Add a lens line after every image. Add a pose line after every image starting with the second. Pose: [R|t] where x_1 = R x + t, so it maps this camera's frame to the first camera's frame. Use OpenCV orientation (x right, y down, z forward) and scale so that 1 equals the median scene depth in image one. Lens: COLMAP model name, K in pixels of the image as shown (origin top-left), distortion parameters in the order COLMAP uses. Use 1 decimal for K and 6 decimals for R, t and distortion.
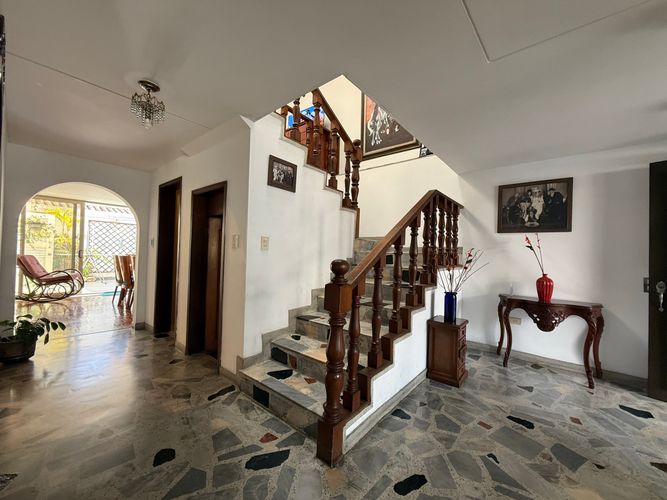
lens RADIAL K [[265.2, 0, 332.5], [0, 265.2, 251.4], [0, 0, 1]] dist [0.000984, -0.000916]
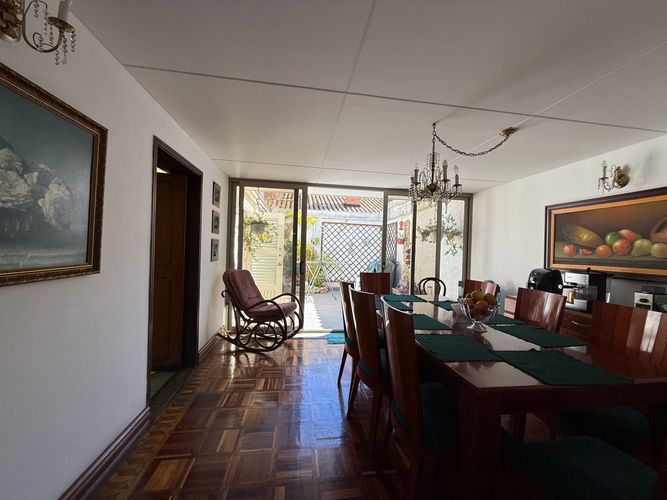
lens RADIAL K [[265.2, 0, 334.1], [0, 265.2, 248.9], [0, 0, 1]] dist [0.000984, -0.000916]
pose [[0.745540, -0.004625, -0.666445, -0.288031], [-0.004946, 0.999910, -0.012472, -0.017238], [0.666443, 0.012595, 0.745450, 0.353657]]
